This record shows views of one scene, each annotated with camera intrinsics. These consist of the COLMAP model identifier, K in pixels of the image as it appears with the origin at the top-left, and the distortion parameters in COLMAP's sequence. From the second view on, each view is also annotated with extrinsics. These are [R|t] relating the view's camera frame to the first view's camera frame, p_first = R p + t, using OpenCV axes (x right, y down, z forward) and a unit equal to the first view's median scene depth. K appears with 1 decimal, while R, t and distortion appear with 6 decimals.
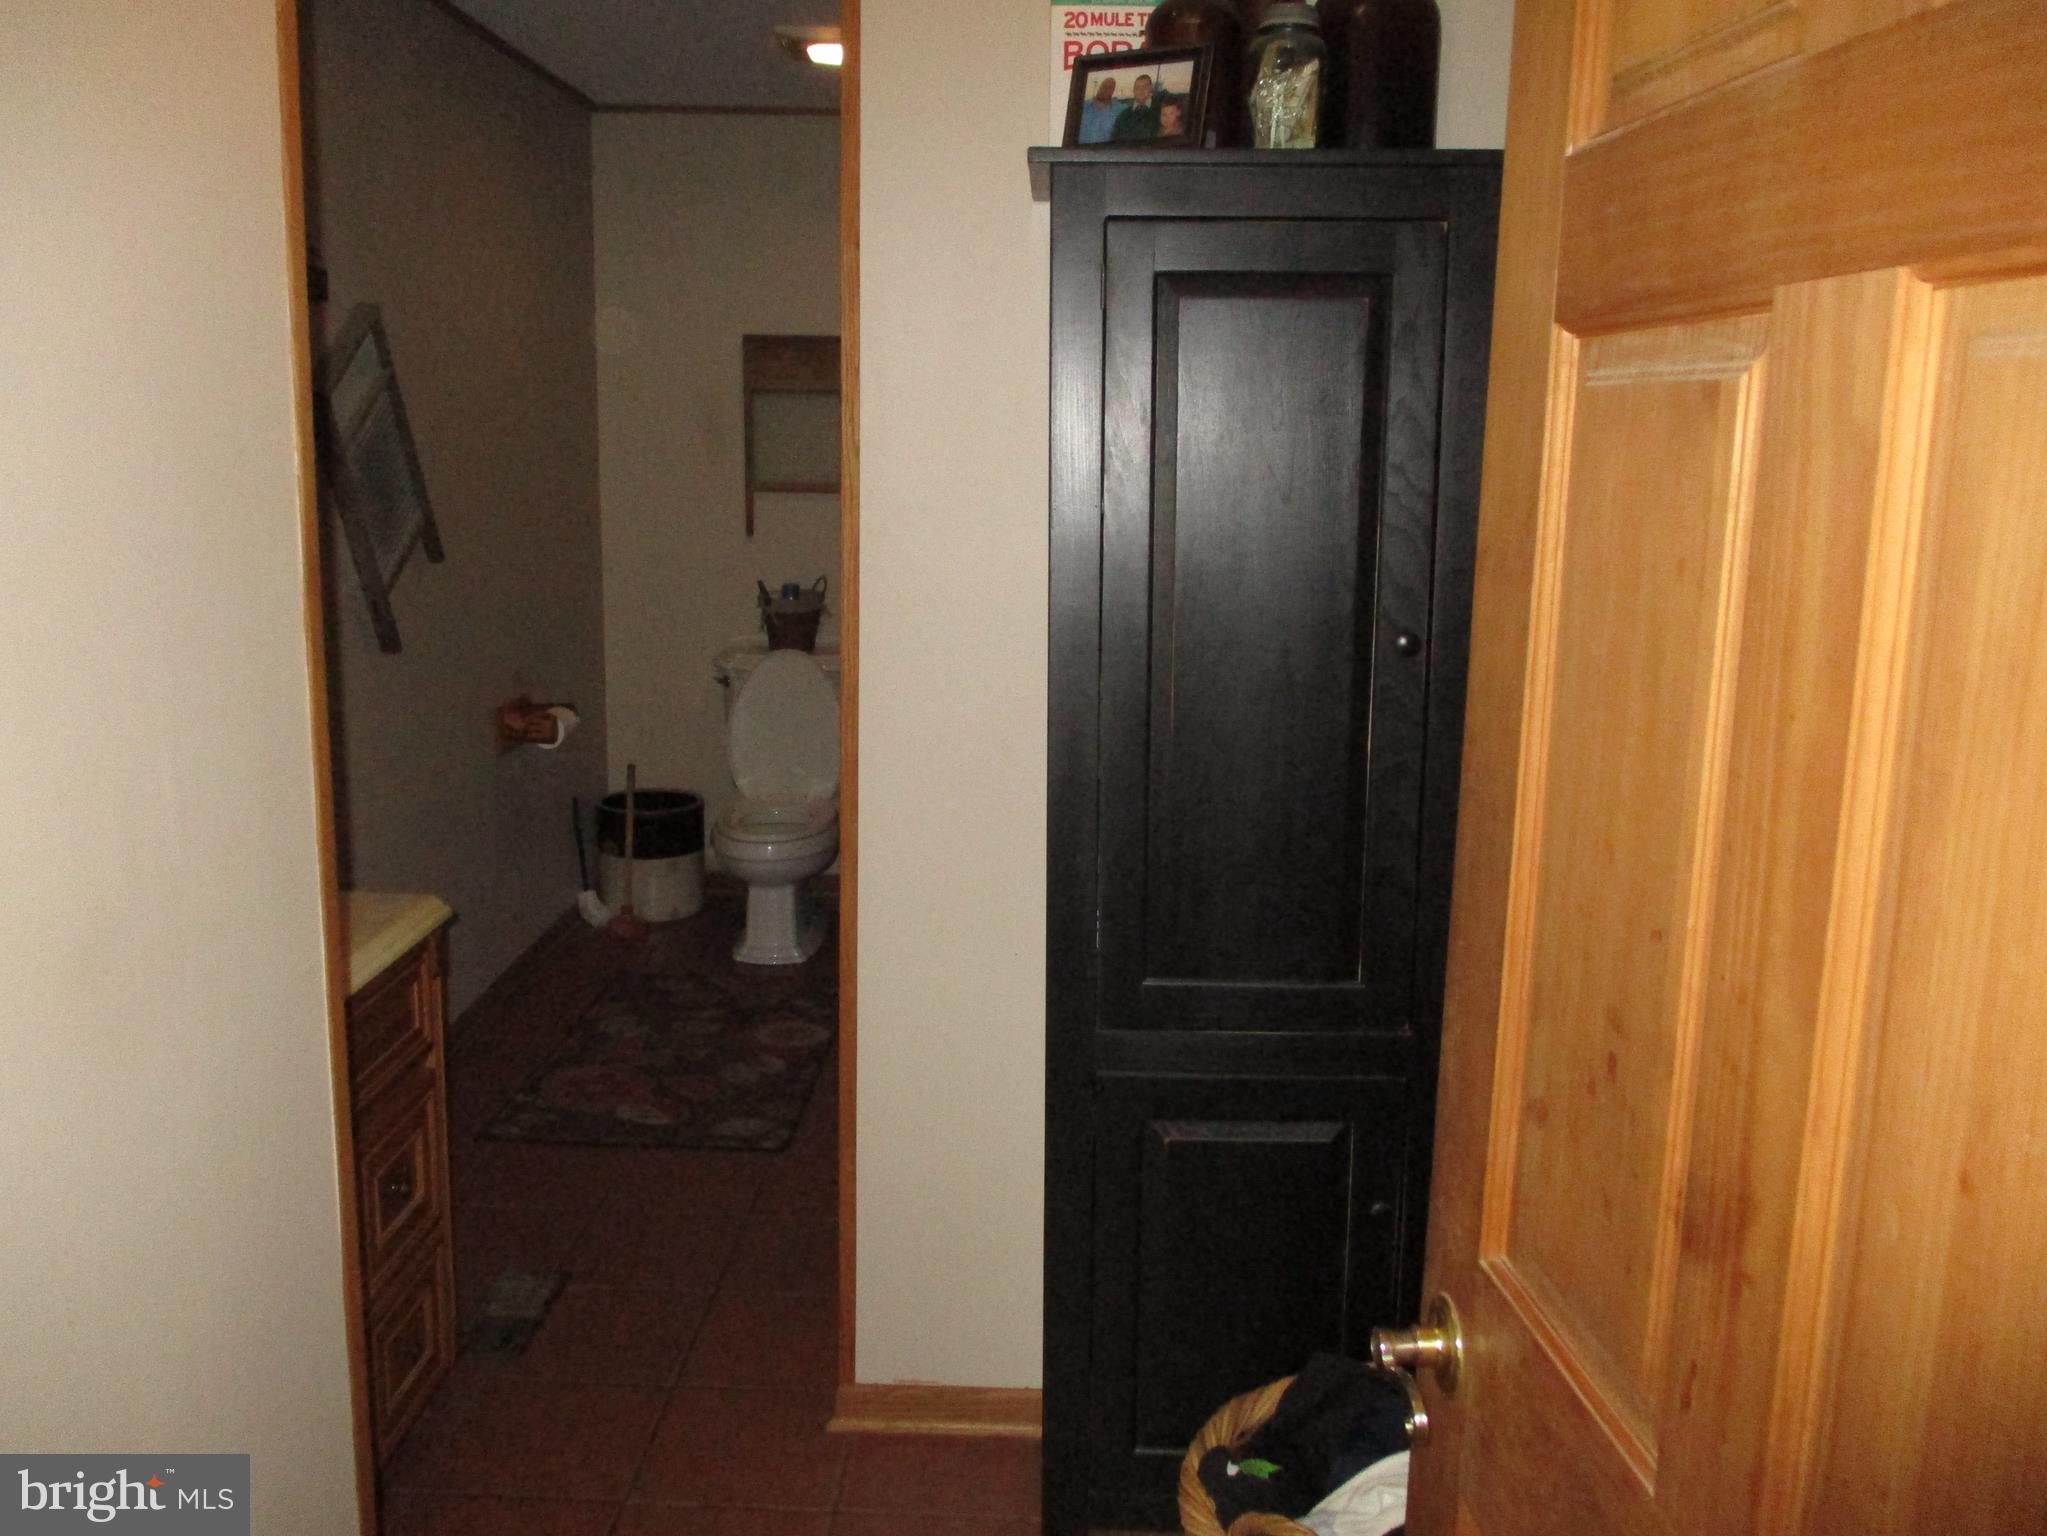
lens RADIAL K [[1712.4, 0, 1015.6], [0, 1712.4, 753.7], [0, 0, 1]] dist [-0.033761, 0.015602]
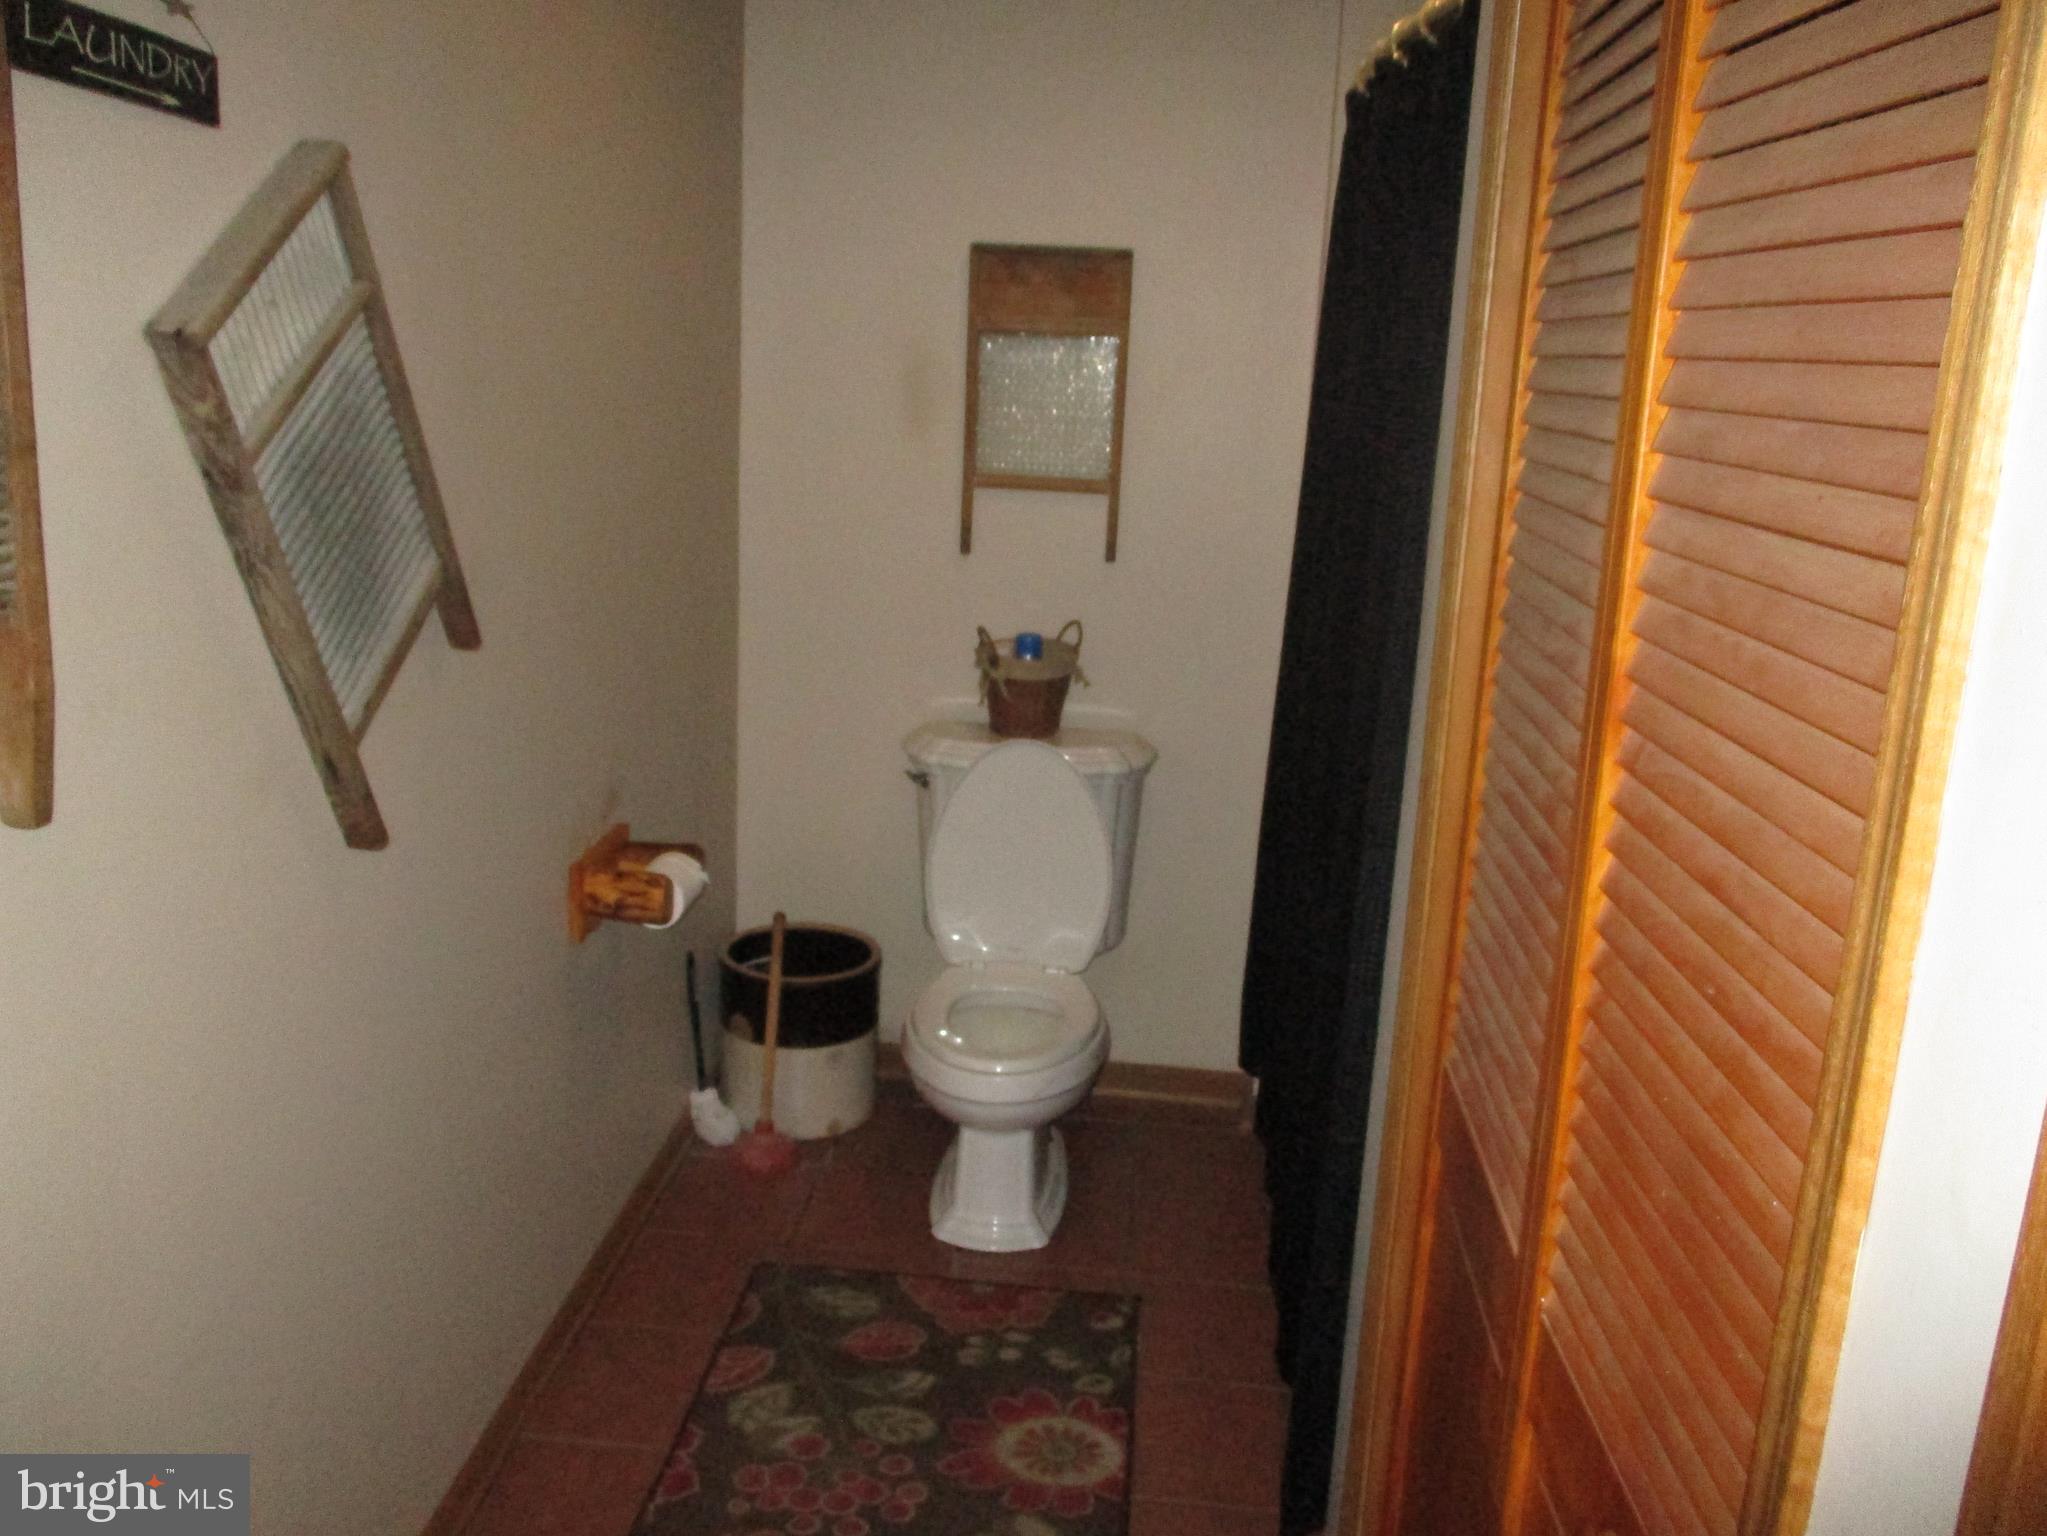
lens RADIAL K [[1712.4, 0, 1026.0], [0, 1712.4, 764.9], [0, 0, 1]] dist [-0.033761, 0.015602]
pose [[0.998421, 0.040320, -0.039123, -0.108209], [-0.038499, 0.998188, 0.046245, -0.081892], [0.040916, -0.044666, 0.998164, 0.359815]]
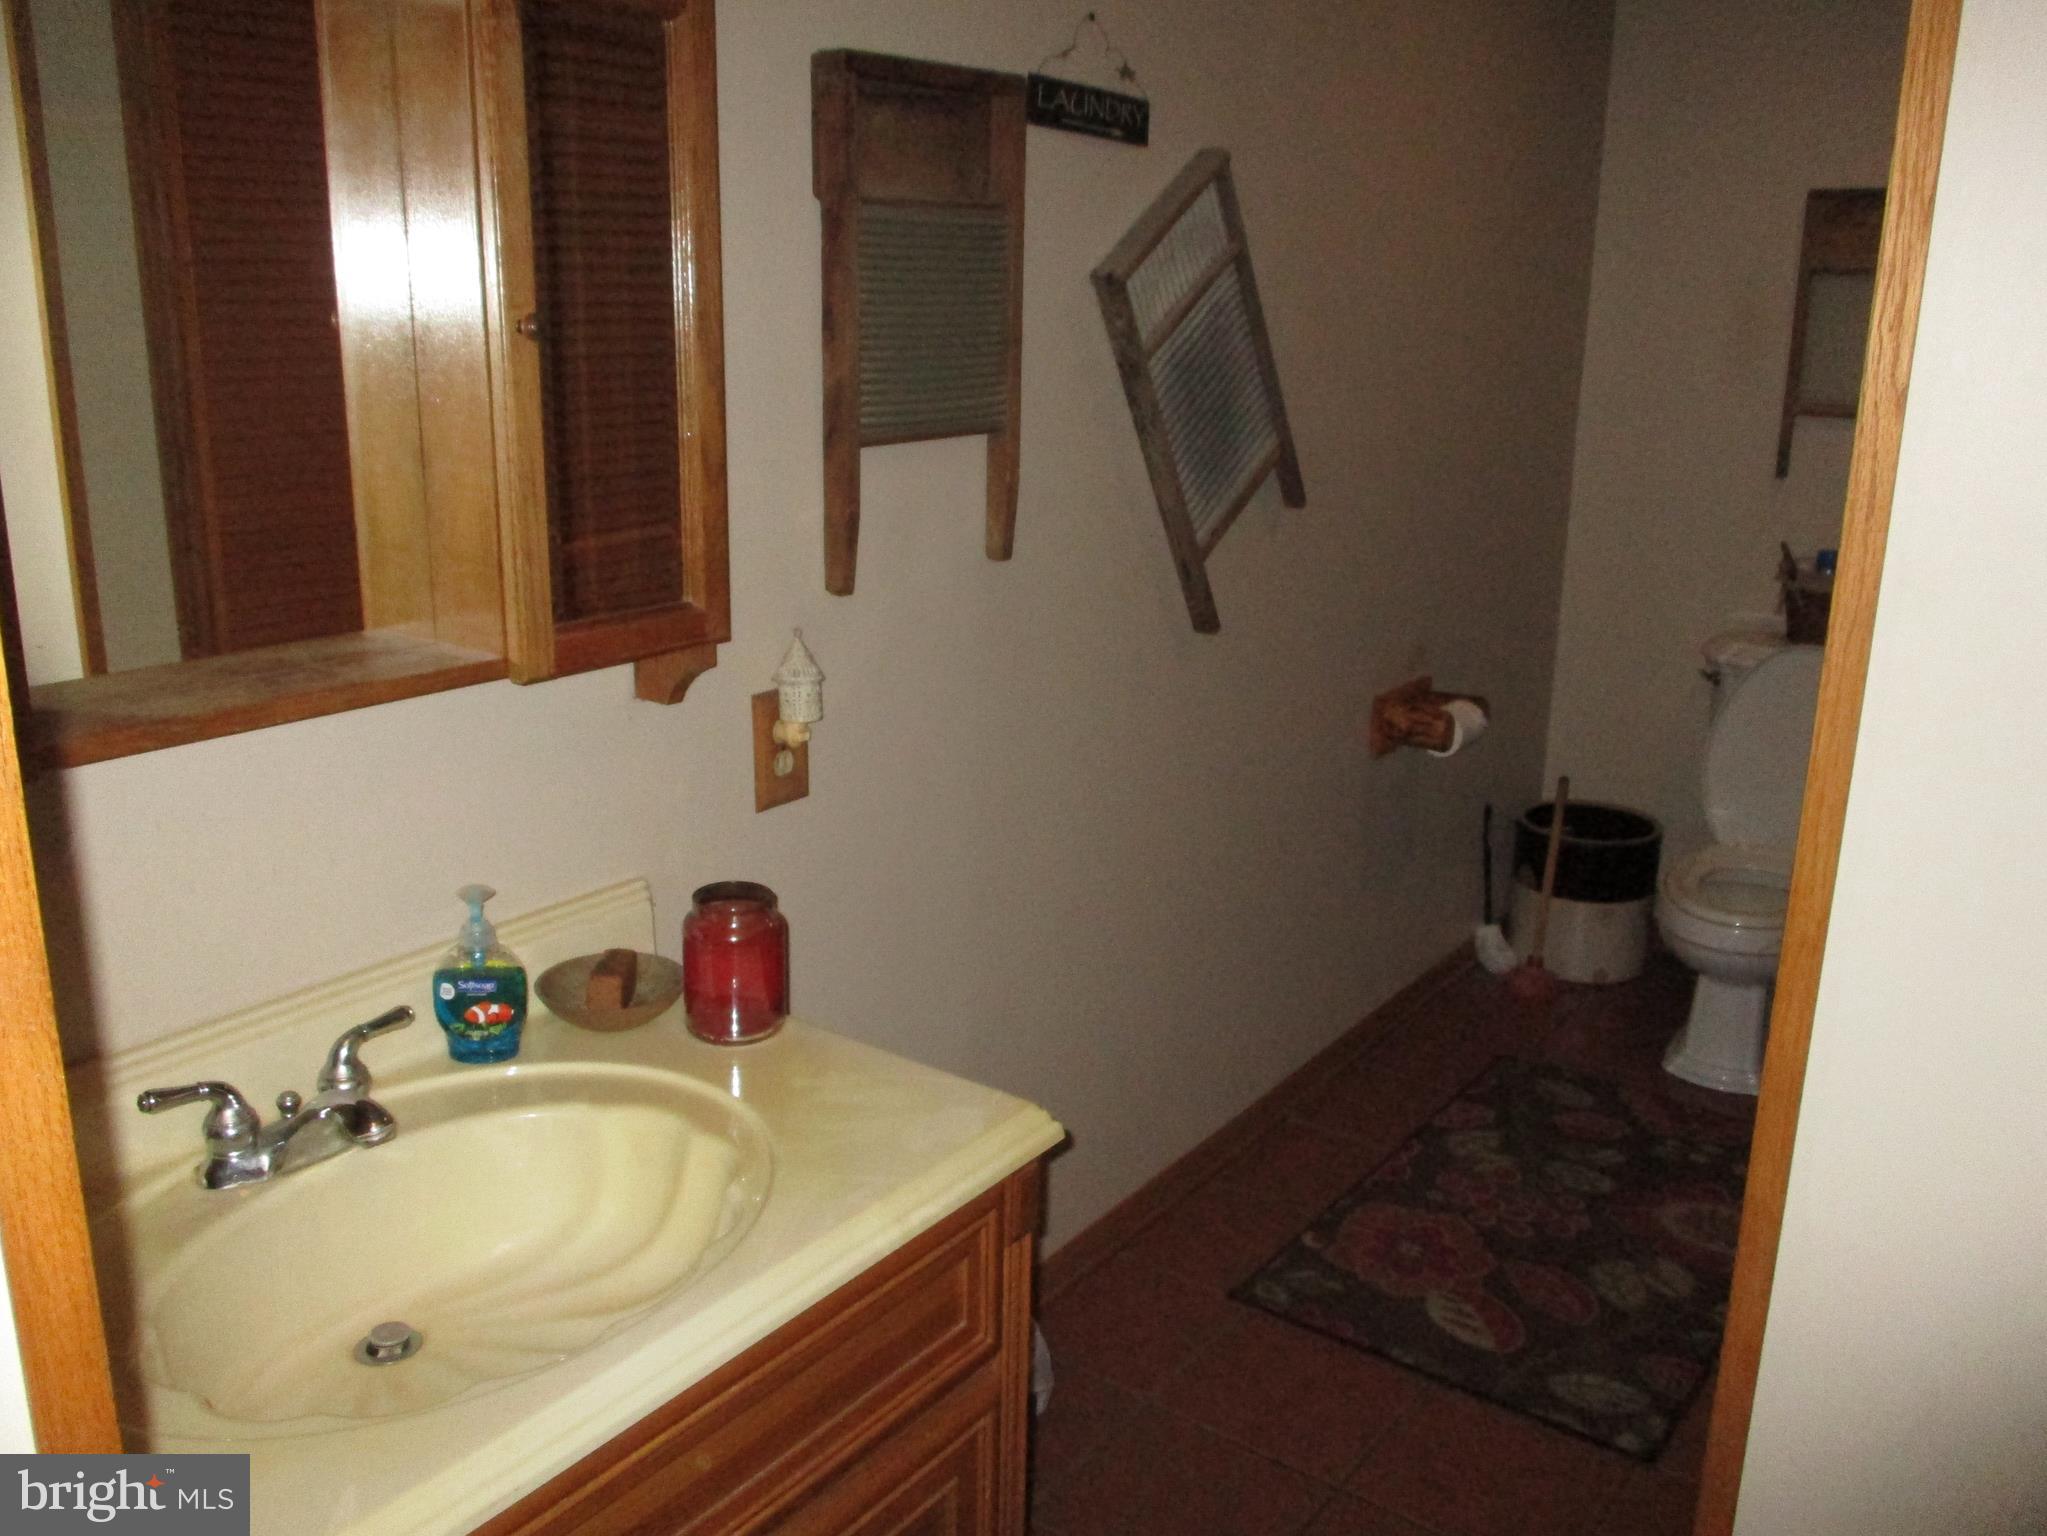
lens RADIAL K [[1712.4, 0, 1010.6], [0, 1712.4, 765.8], [0, 0, 1]] dist [-0.033761, 0.015602]
pose [[0.823640, 0.142671, -0.548873, -0.013867], [-0.104373, 0.989440, 0.100568, -0.048164], [0.557425, -0.025544, 0.829834, 0.239009]]
